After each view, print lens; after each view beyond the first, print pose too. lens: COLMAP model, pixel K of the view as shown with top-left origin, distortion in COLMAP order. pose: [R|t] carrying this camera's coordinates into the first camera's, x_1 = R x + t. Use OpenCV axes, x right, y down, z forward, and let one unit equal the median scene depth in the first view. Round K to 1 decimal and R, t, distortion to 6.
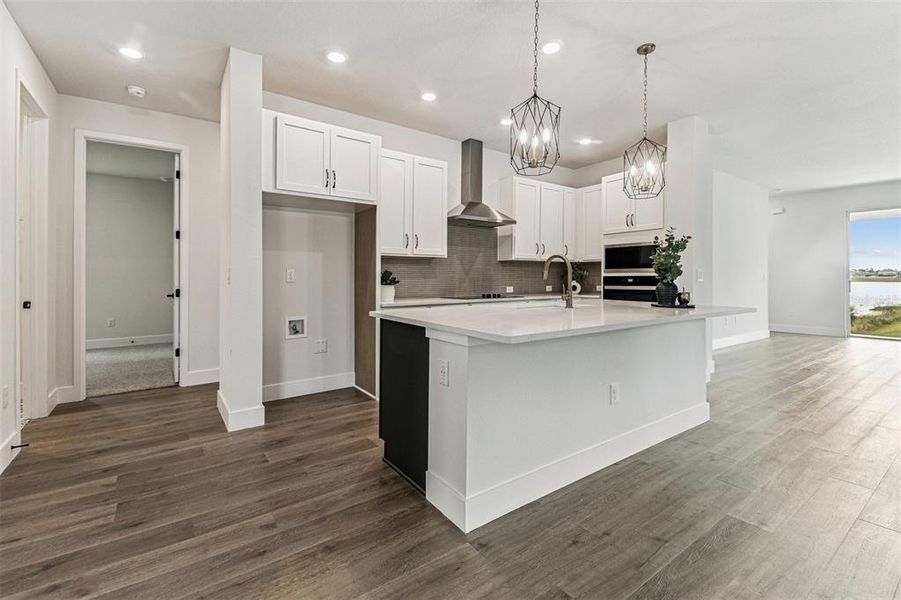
lens RADIAL K [[392.1, 0, 438.4], [0, 392.1, 281.8], [0, 0, 1]] dist [-0.000979, -0.004453]
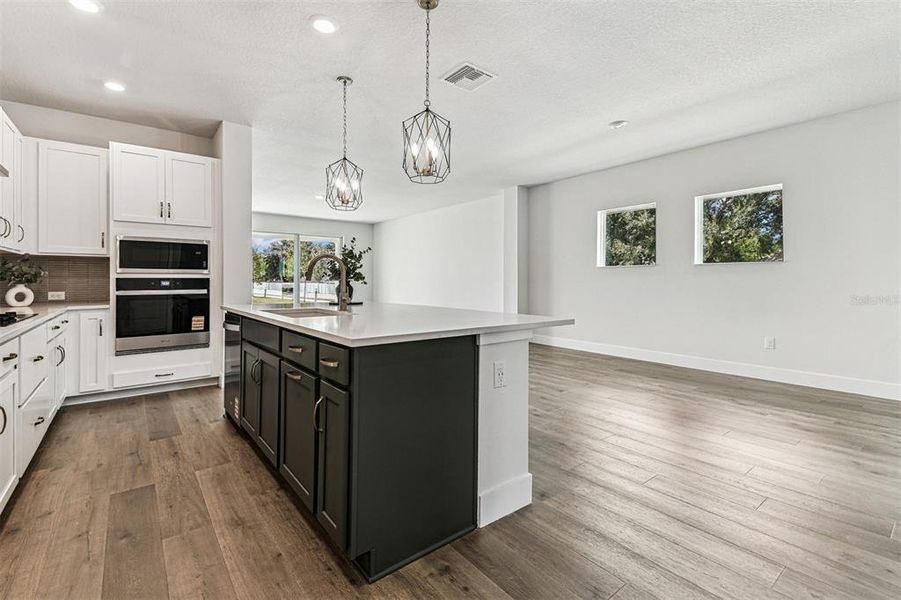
lens RADIAL K [[392.1, 0, 452.0], [0, 392.1, 278.0], [0, 0, 1]] dist [-0.000979, -0.004453]
pose [[-0.094171, 0.007290, 0.995529, -0.378192], [0.009135, 0.999937, -0.006458, -0.003856], [-0.995514, 0.008486, -0.094232, 0.469810]]
